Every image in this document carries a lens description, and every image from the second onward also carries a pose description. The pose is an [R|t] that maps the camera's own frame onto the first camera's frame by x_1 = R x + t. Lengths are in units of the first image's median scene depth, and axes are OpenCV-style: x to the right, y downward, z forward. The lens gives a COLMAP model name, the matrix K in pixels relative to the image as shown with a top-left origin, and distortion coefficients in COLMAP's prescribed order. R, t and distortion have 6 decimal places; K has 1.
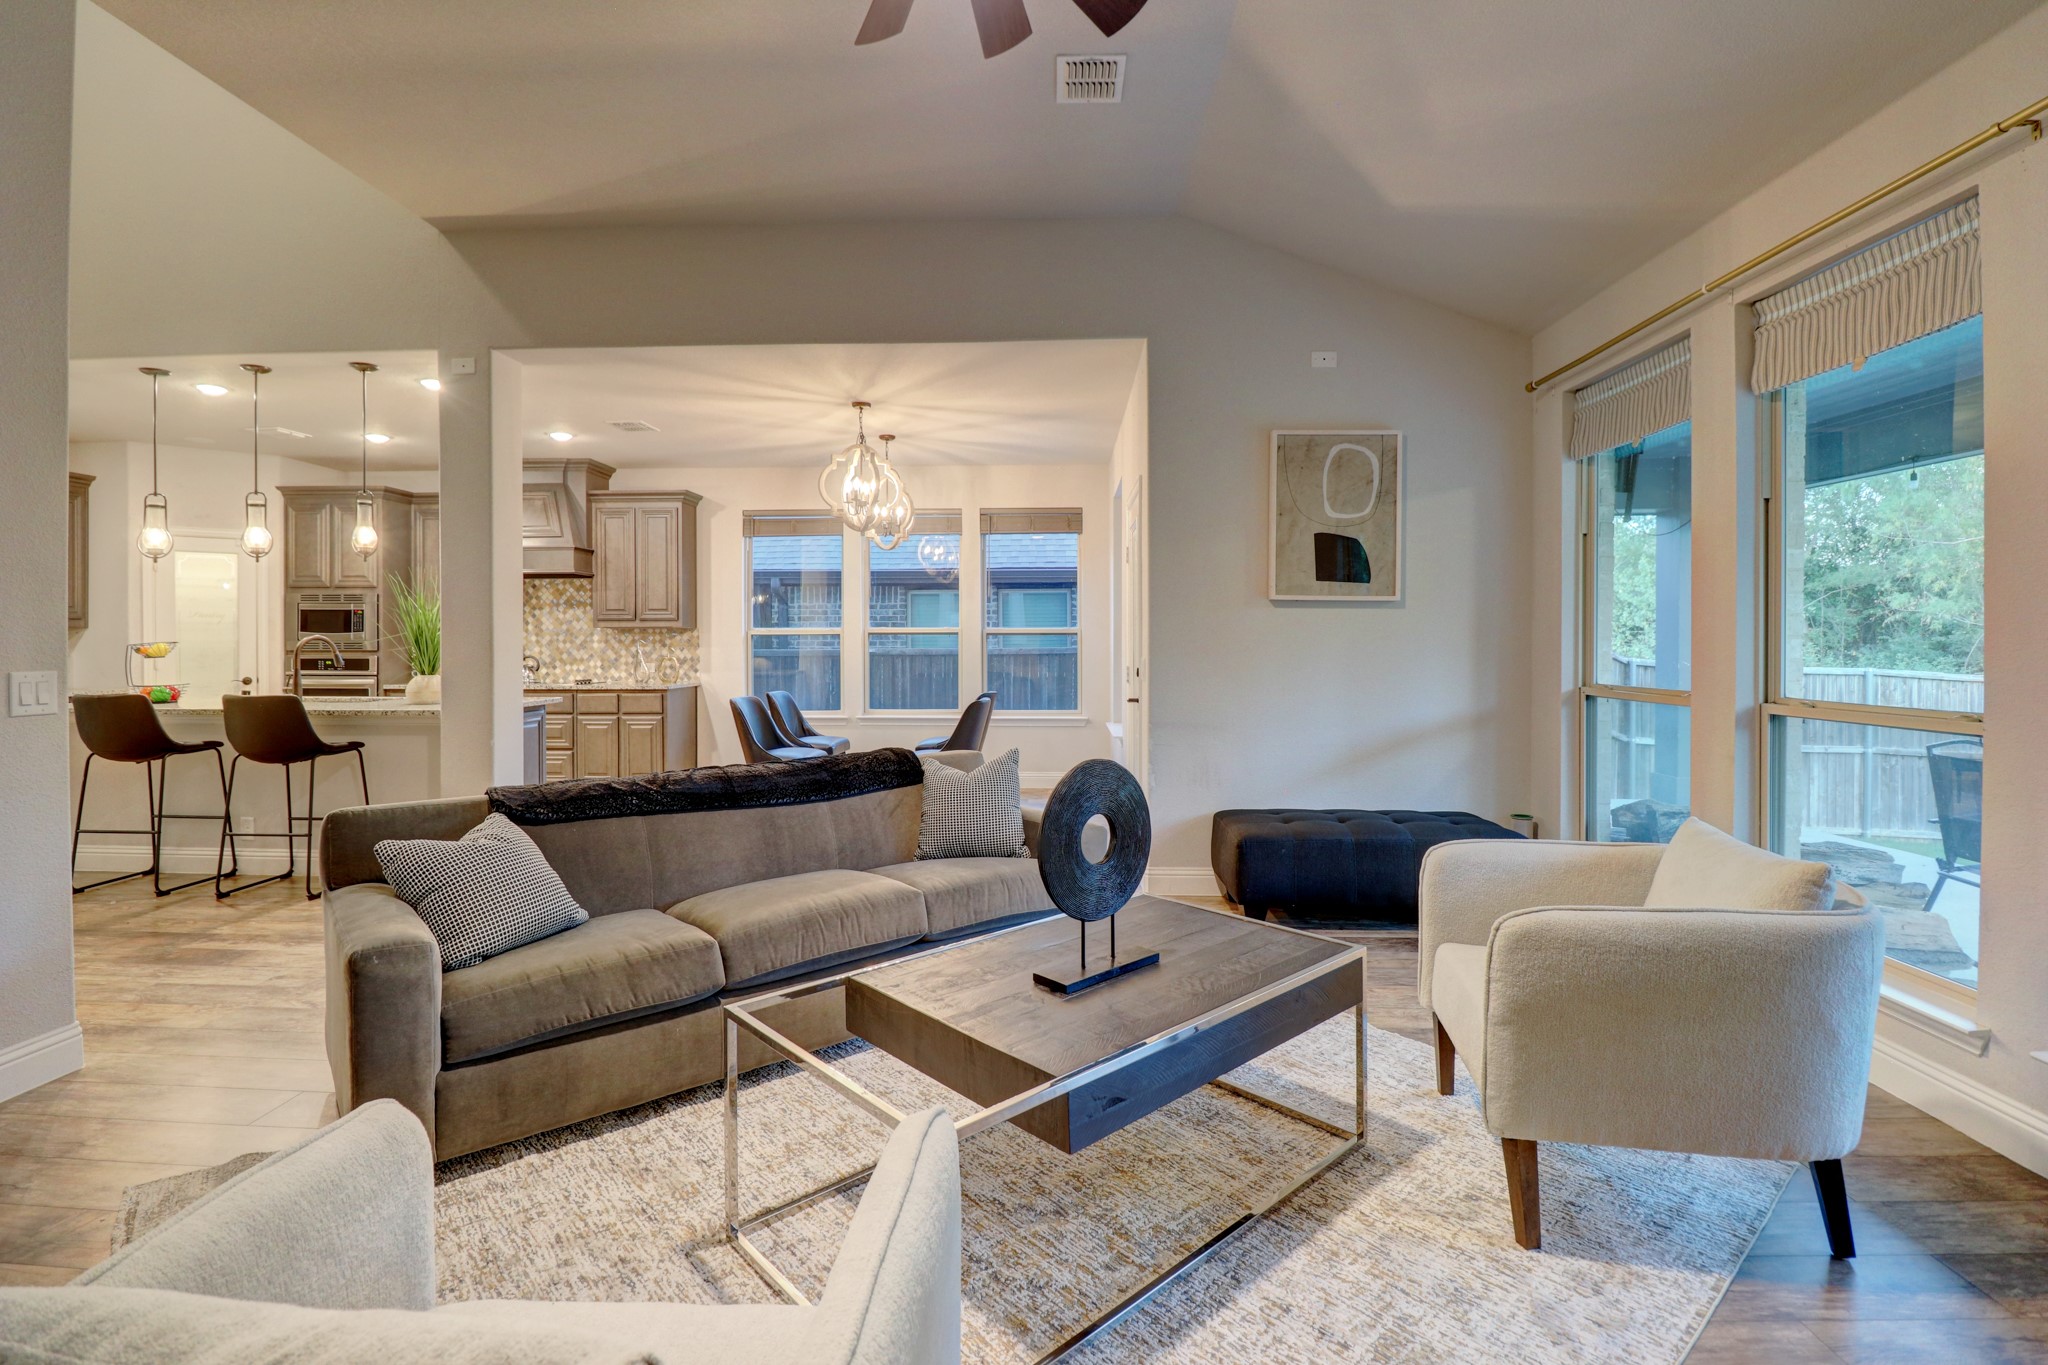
lens RADIAL K [[941.6, 0, 1016.1], [0, 941.6, 646.0], [0, 0, 1]] dist [-0.002596, -0.011403]
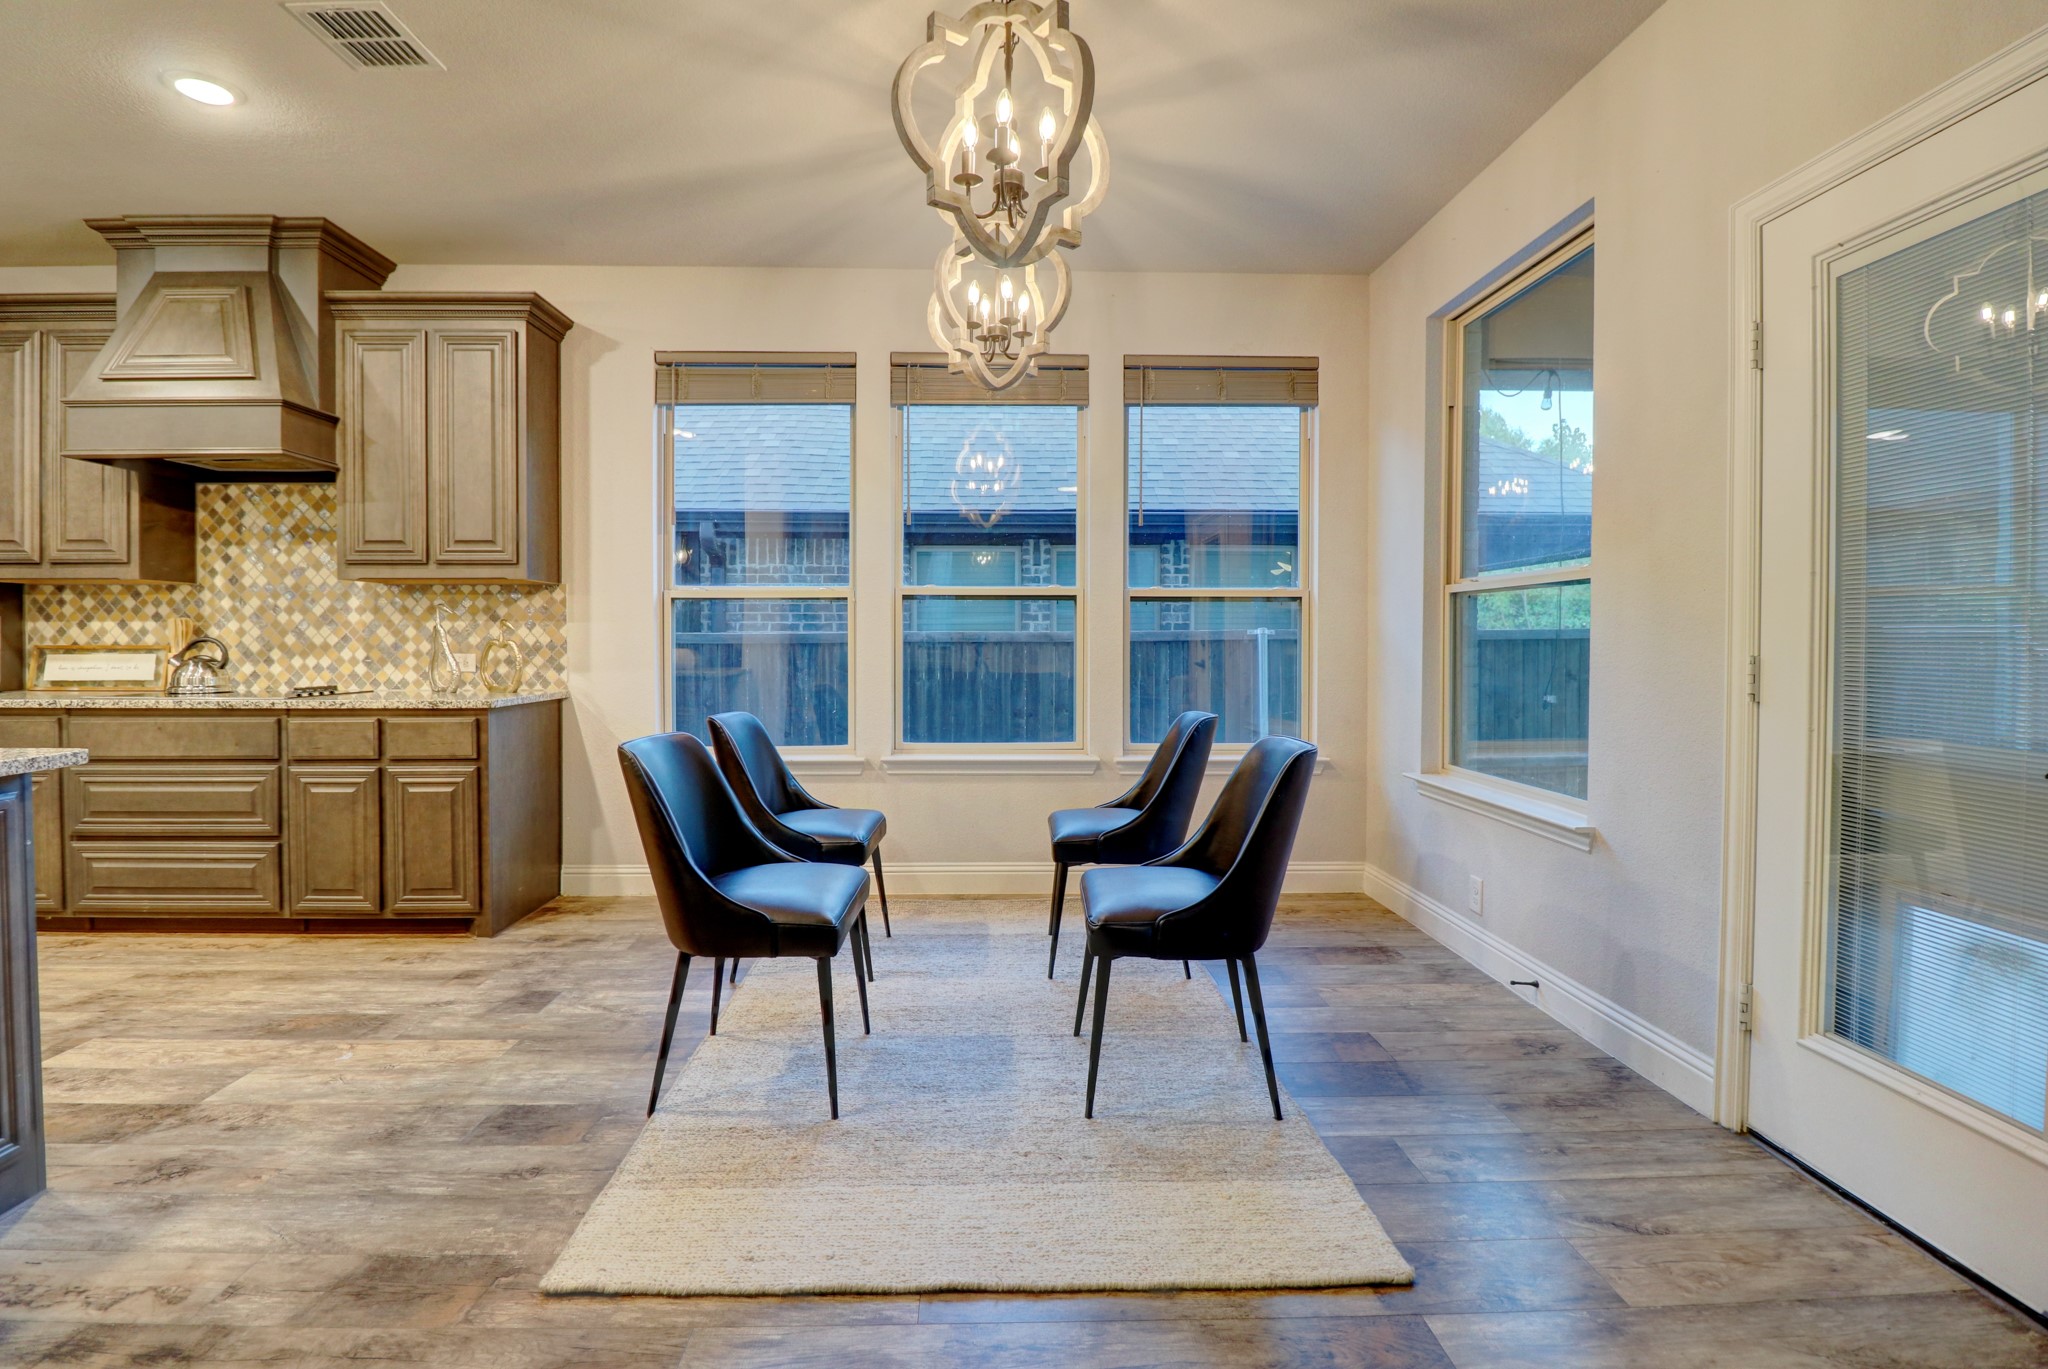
lens RADIAL K [[950.6, 0, 1015.8], [0, 950.6, 654.4], [0, 0, 1]] dist [-0.016521, -0.007606]
pose [[0.996754, 0.001279, 0.080494, -0.142811], [-0.002122, 0.999944, 0.010396, 0.013503], [-0.080476, -0.010533, 0.996701, 0.494630]]
